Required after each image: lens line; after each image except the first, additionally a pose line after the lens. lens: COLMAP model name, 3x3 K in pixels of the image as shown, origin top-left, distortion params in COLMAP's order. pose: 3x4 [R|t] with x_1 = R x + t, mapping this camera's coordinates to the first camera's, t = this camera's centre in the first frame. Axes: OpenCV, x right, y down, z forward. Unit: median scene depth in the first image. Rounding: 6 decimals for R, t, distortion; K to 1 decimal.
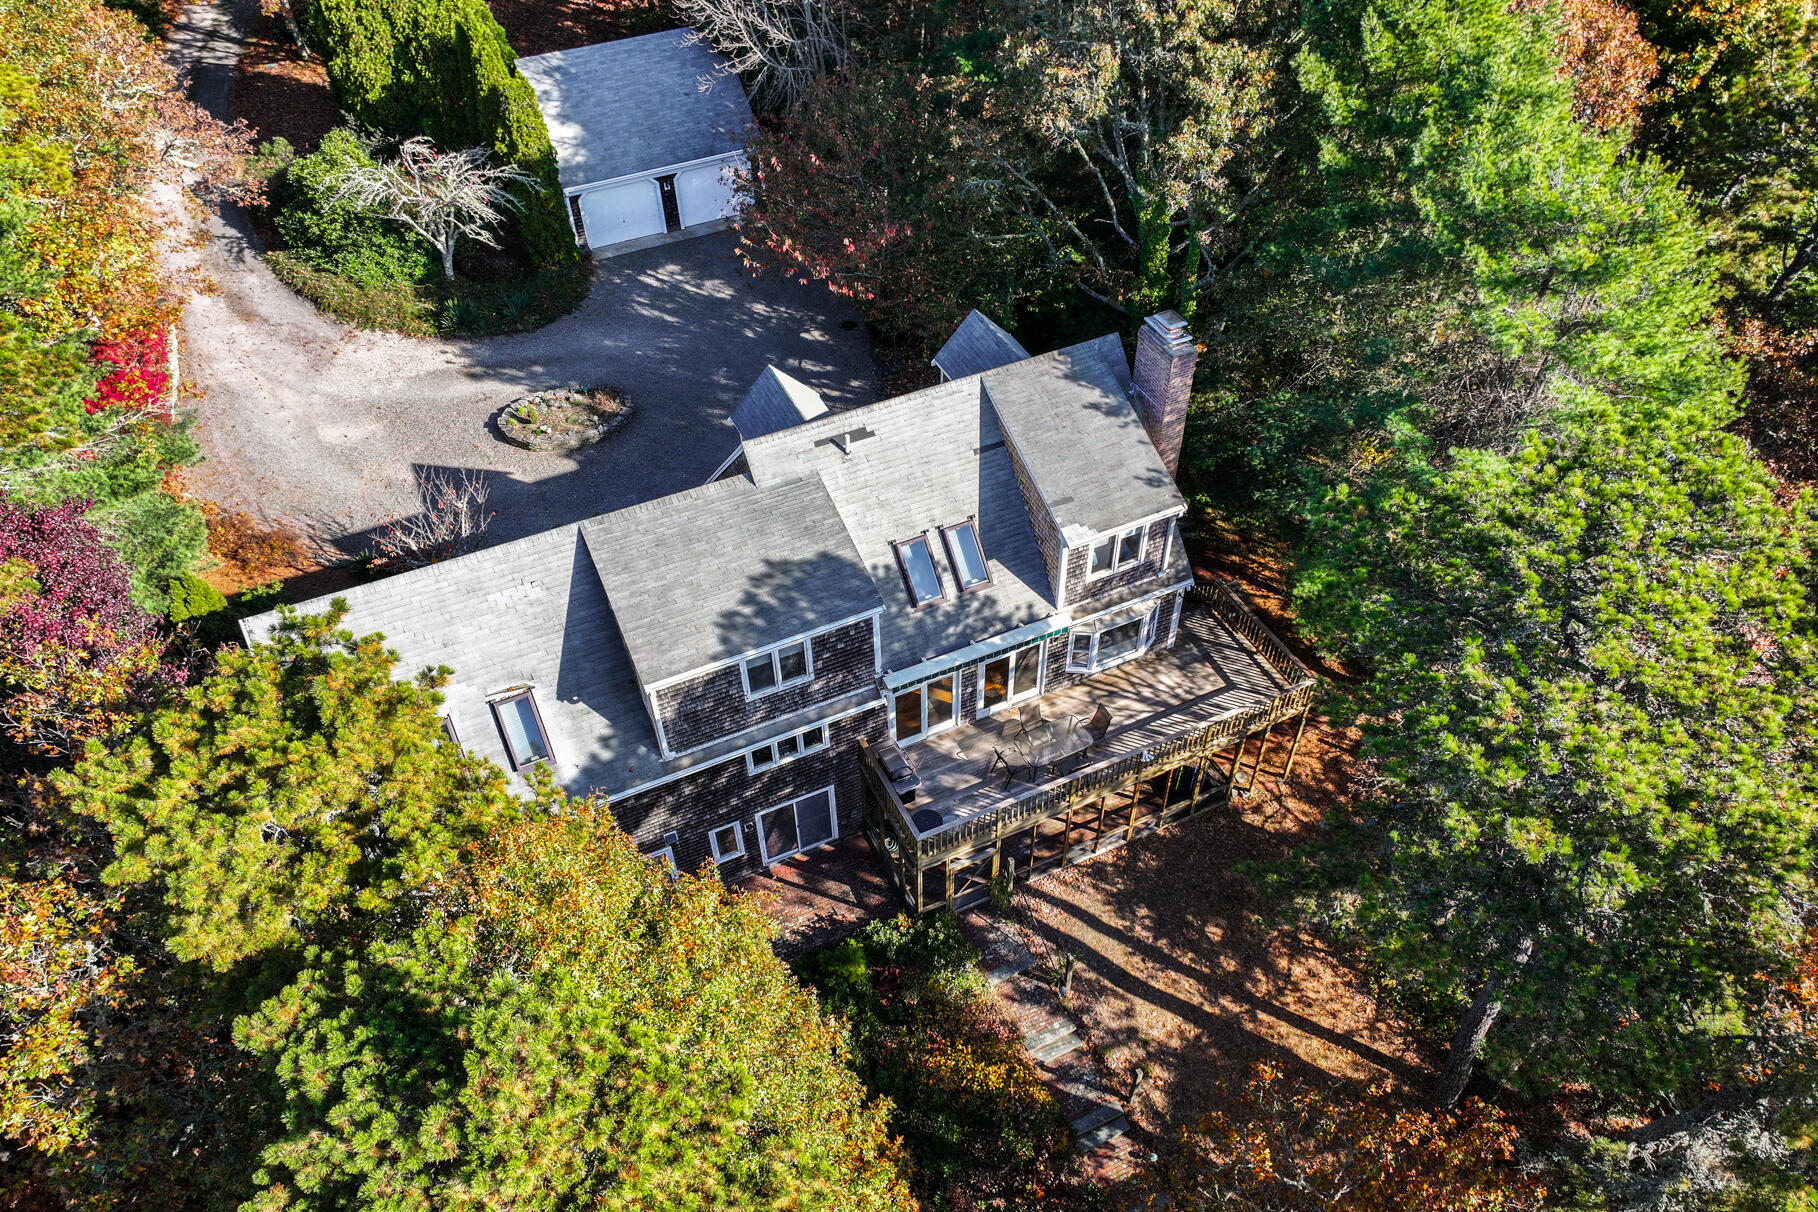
lens RADIAL K [[1279.0, 0, 911.6], [0, 1279.0, 673.7], [0, 0, 1]] dist [0.002292, 0.014691]
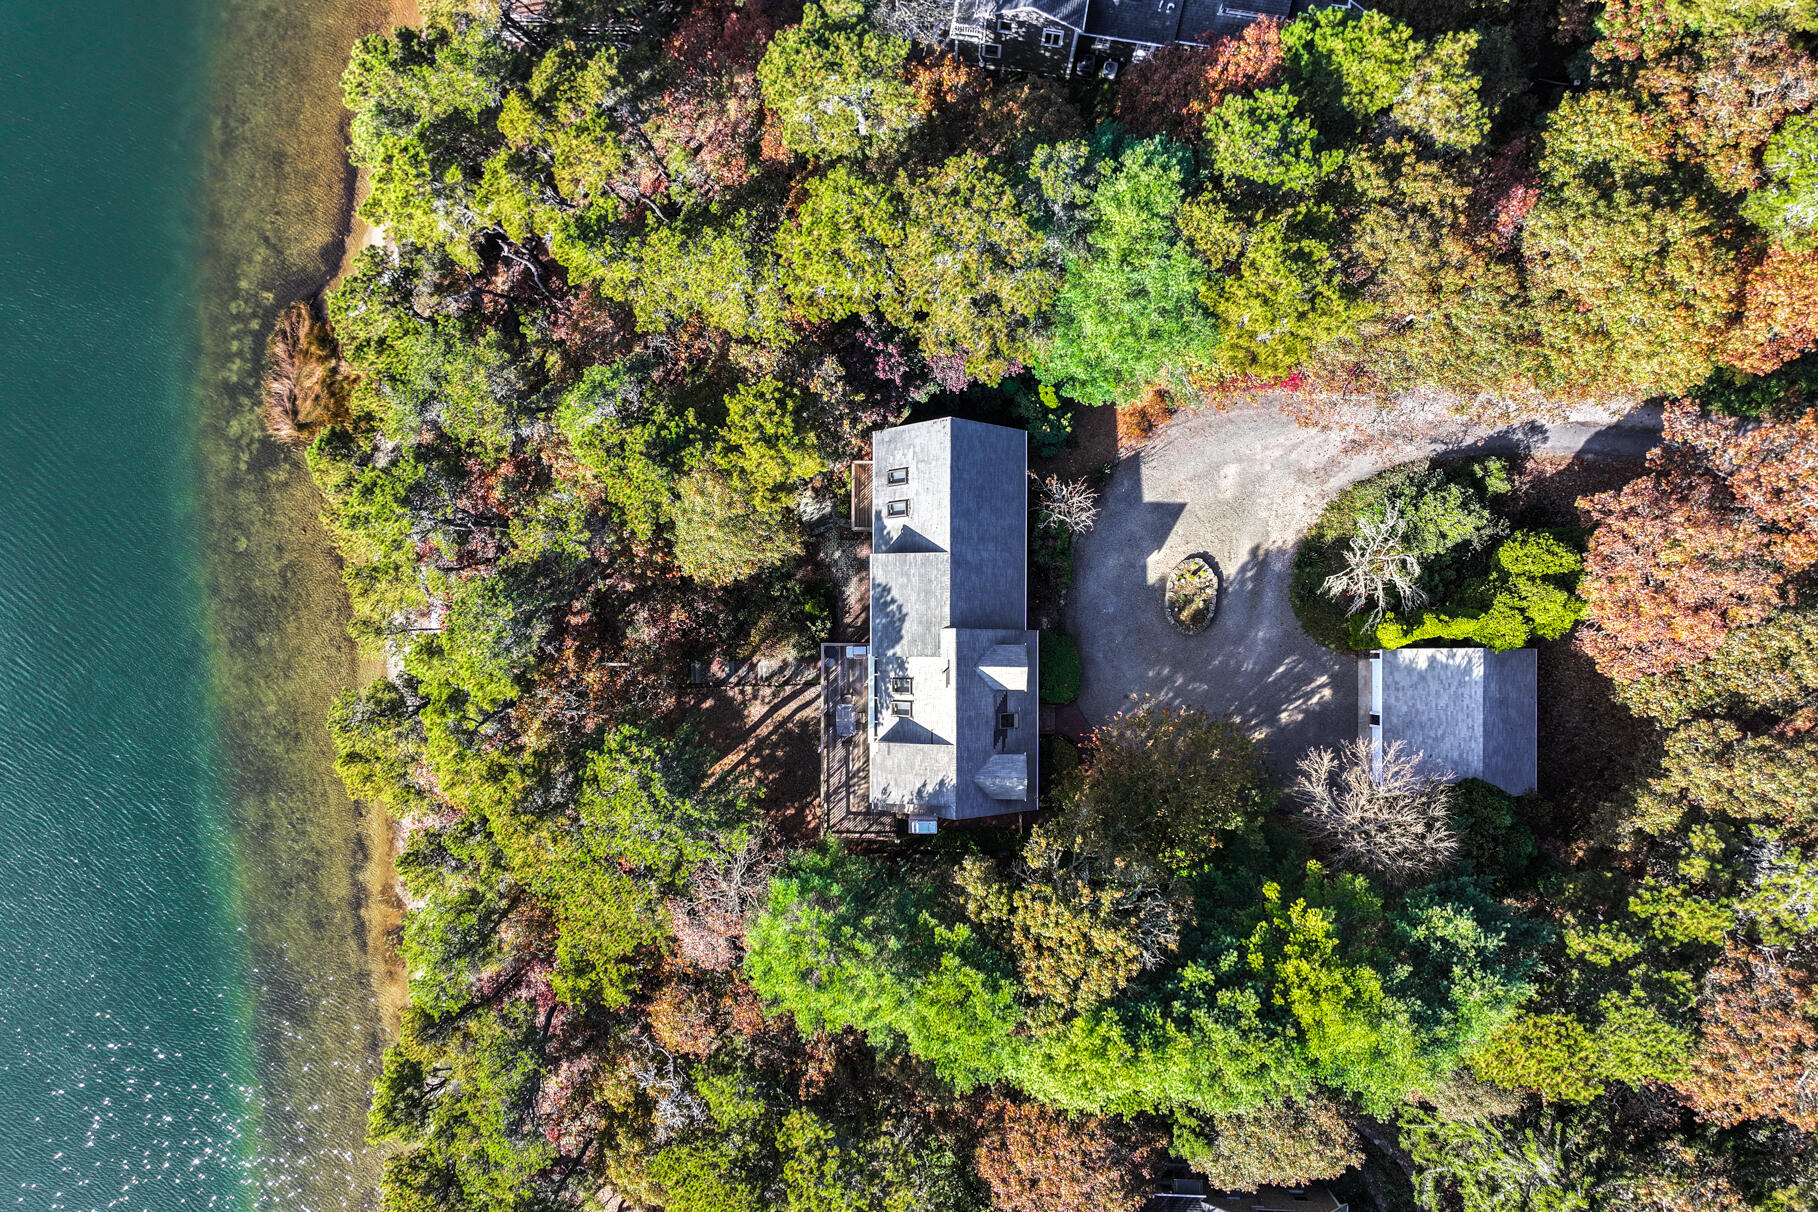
lens RADIAL K [[1279.0, 0, 921.9], [0, 1279.0, 632.1], [0, 0, 1]] dist [0.002292, 0.014691]
pose [[-0.425581, 0.904730, 0.018578, -0.132530], [-0.647082, -0.318607, 0.692658, -1.605103], [0.632587, 0.282760, 0.721027, -0.637923]]
